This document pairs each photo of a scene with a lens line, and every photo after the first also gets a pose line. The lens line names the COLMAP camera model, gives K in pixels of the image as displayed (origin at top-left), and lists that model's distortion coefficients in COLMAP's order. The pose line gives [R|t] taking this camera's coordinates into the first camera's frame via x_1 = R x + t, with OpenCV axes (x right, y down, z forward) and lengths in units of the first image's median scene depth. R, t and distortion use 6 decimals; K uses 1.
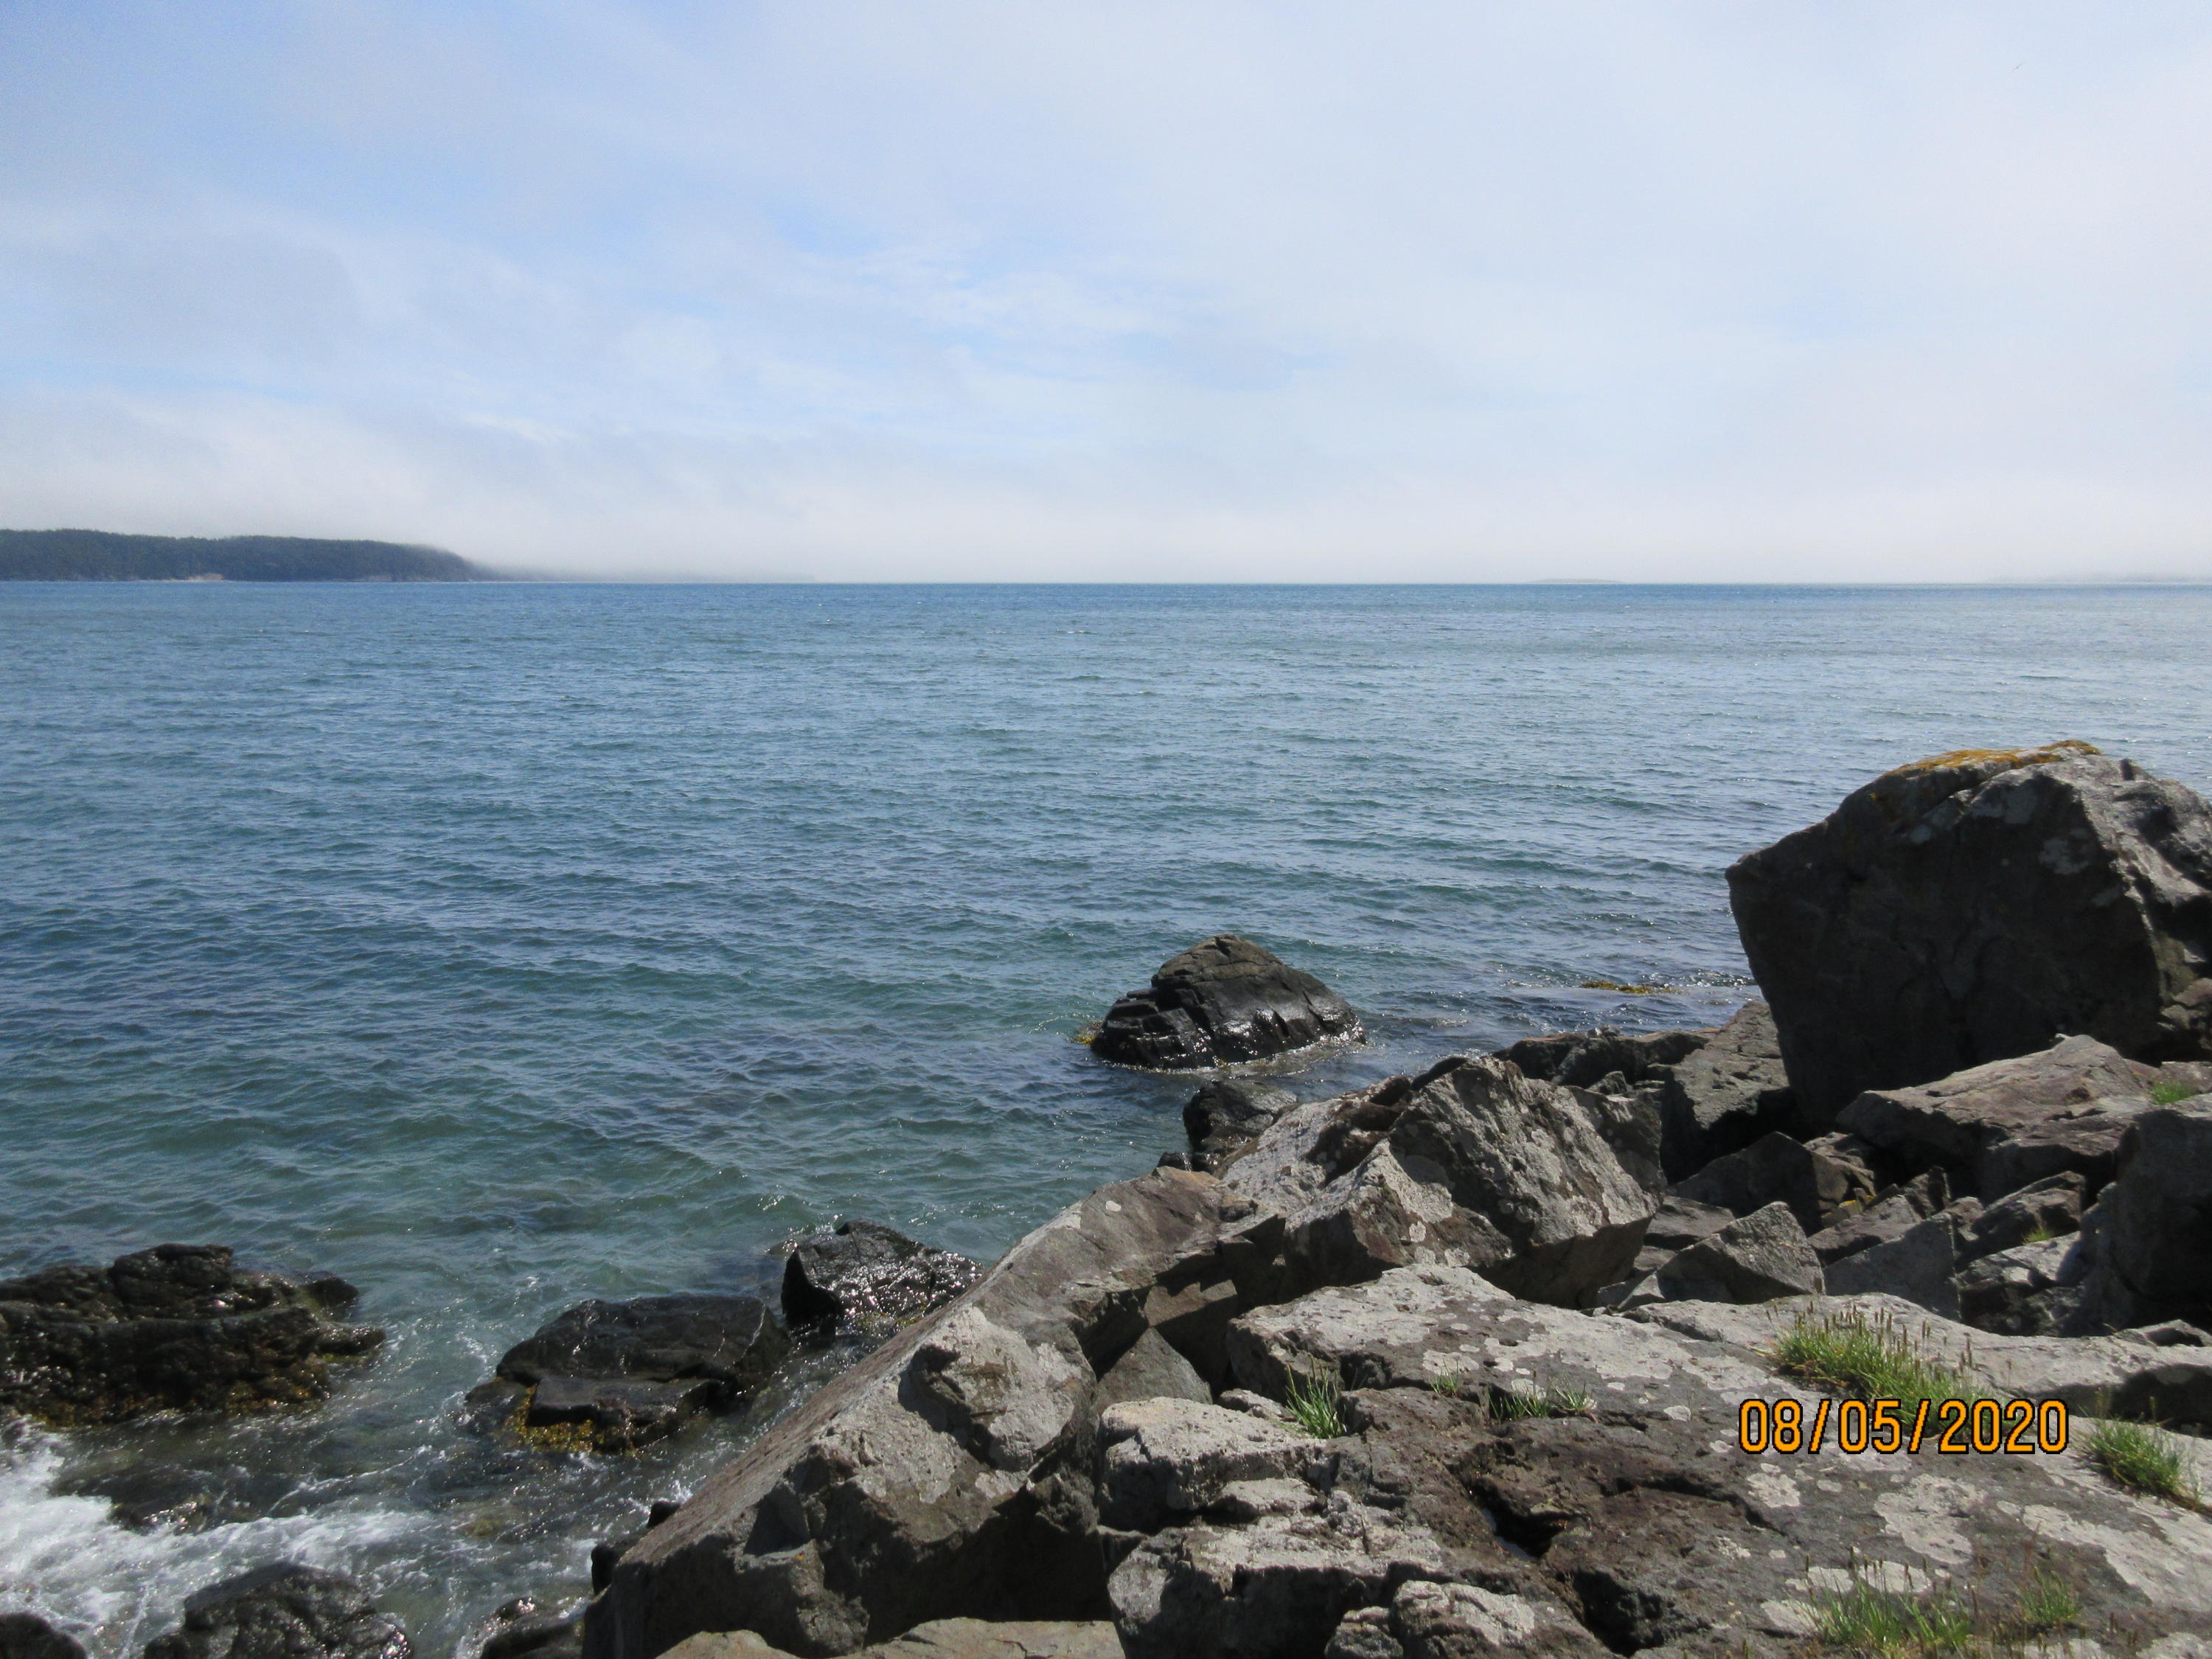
lens RADIAL K [[1650.7, 0, 1104.9], [0, 1650.7, 830.5], [0, 0, 1]] dist [0.023652, 0.002166]
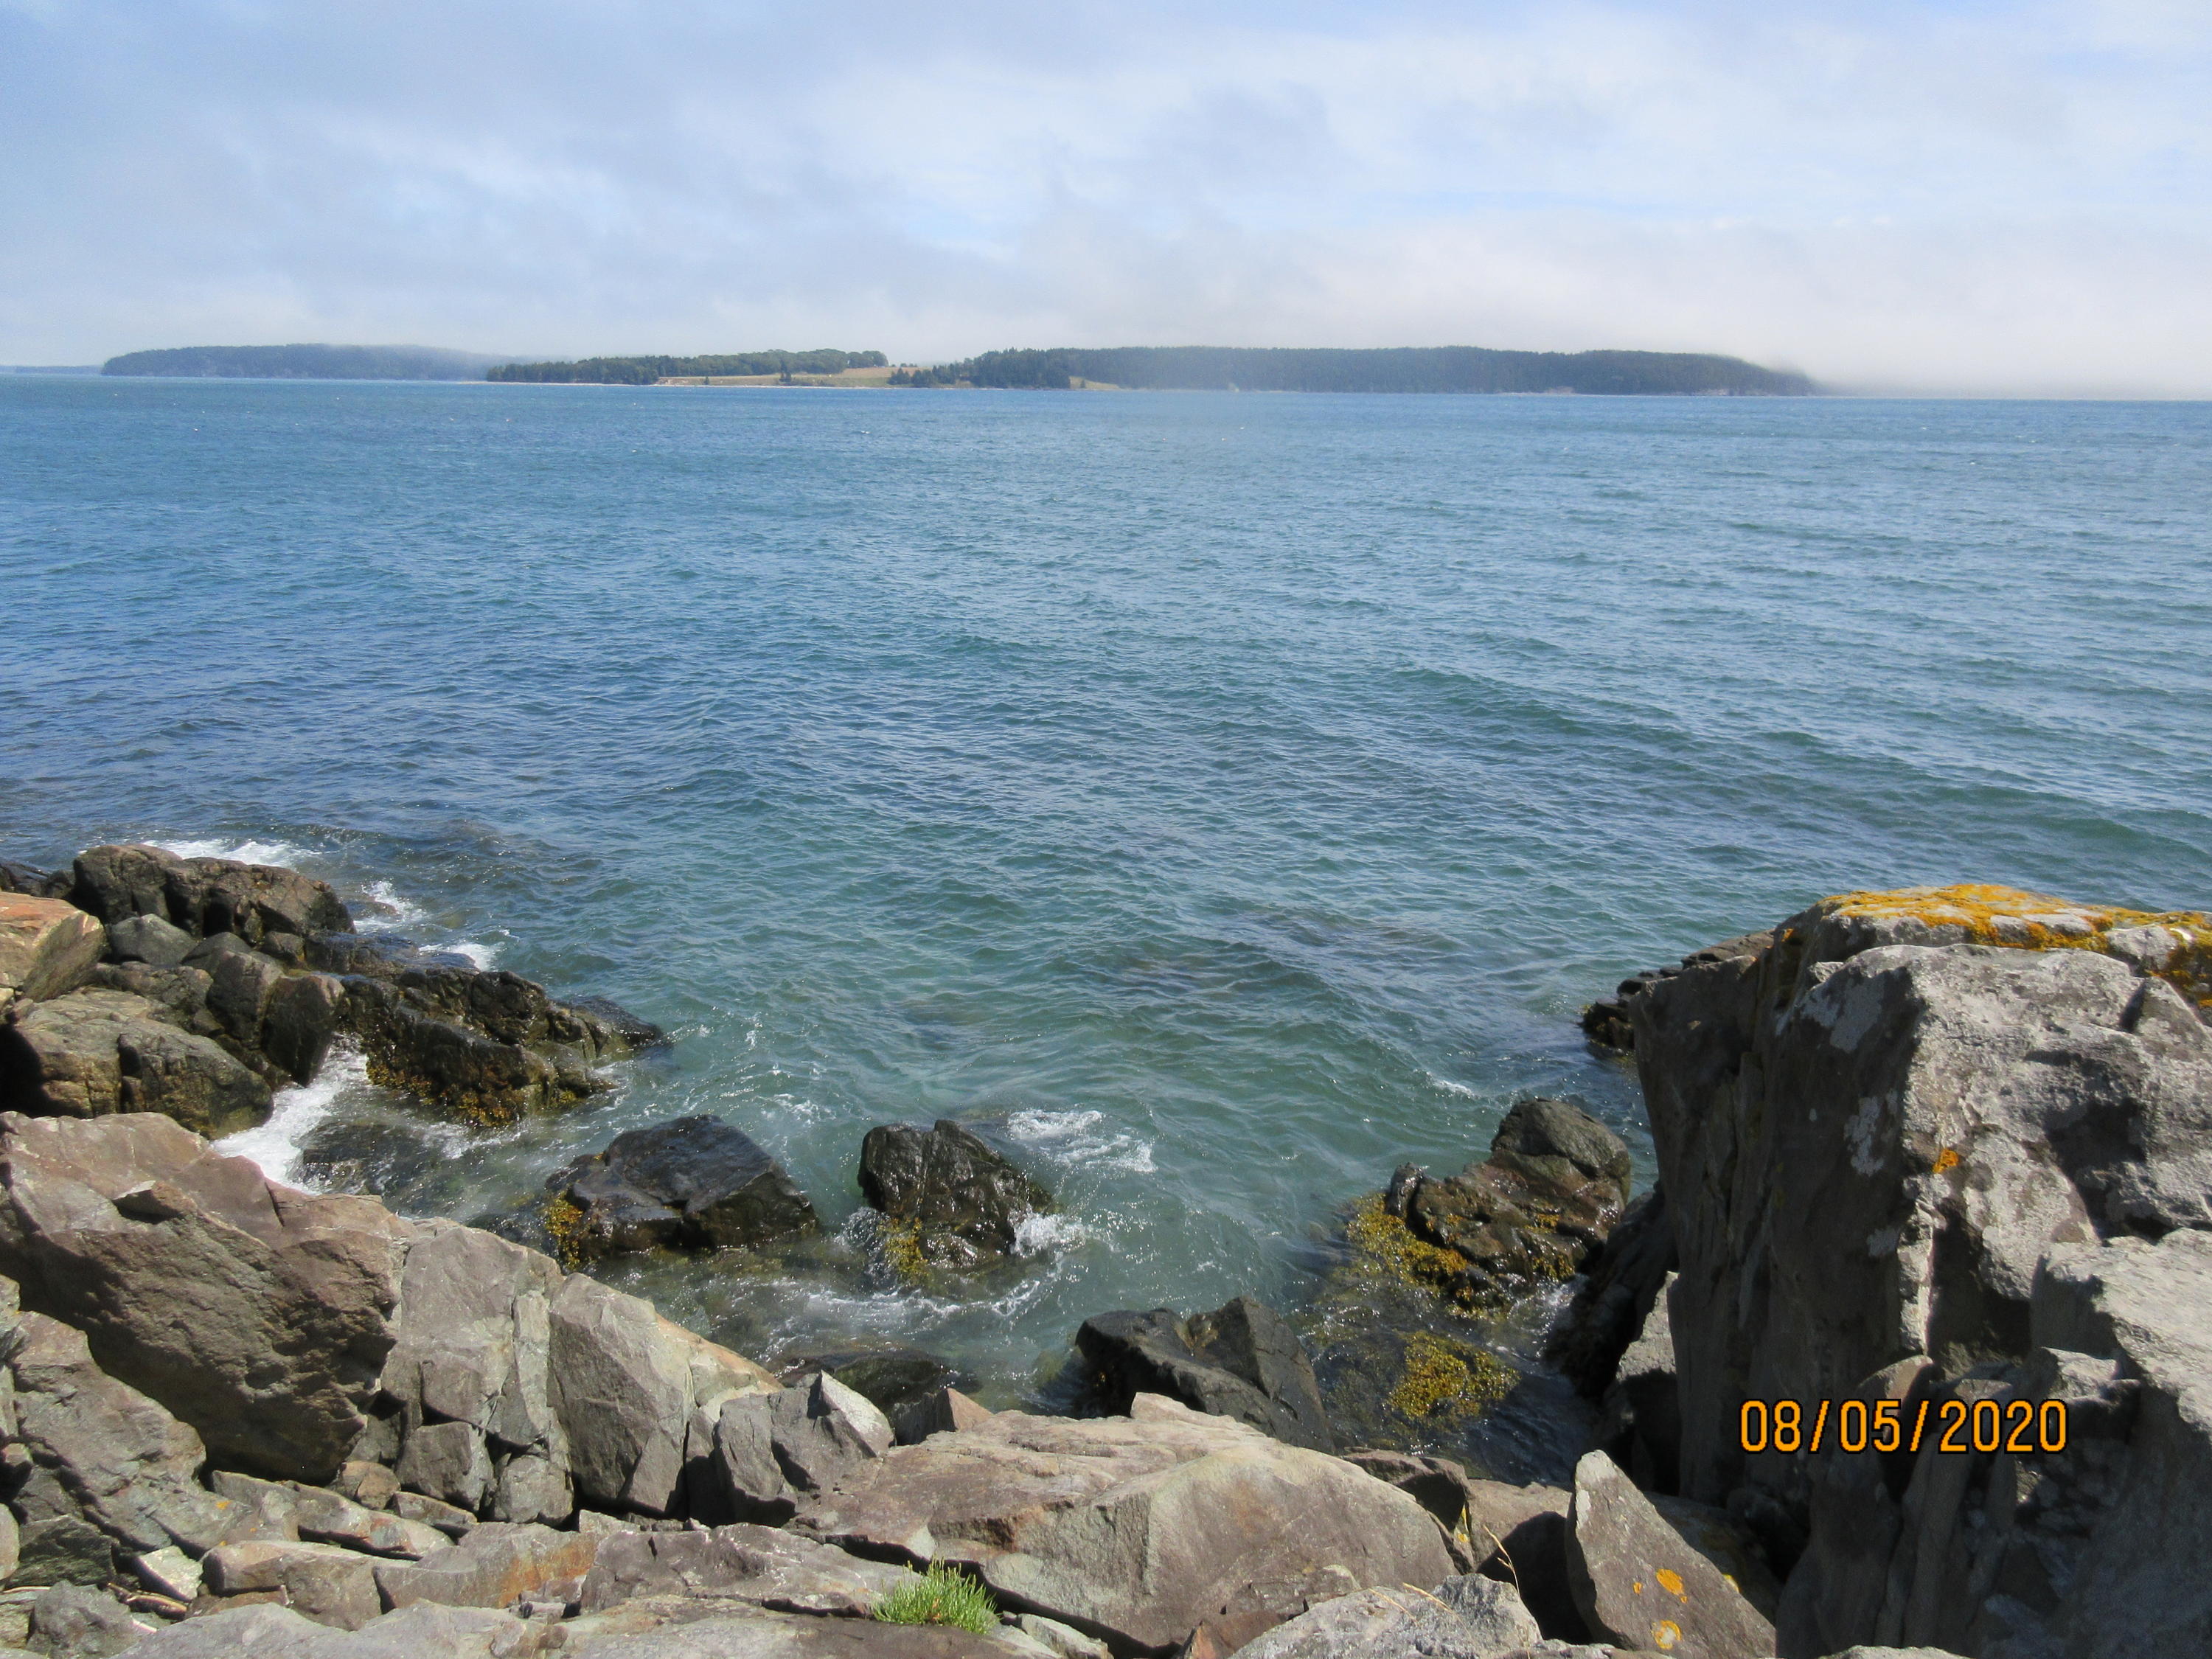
lens RADIAL K [[1650.7, 0, 1116.1], [0, 1650.7, 830.7], [0, 0, 1]] dist [0.023652, 0.002166]
pose [[0.723367, 0.186610, -0.664768, 0.722395], [-0.113590, 0.981830, 0.152011, -0.123775], [0.681056, -0.034448, 0.731420, 0.482671]]
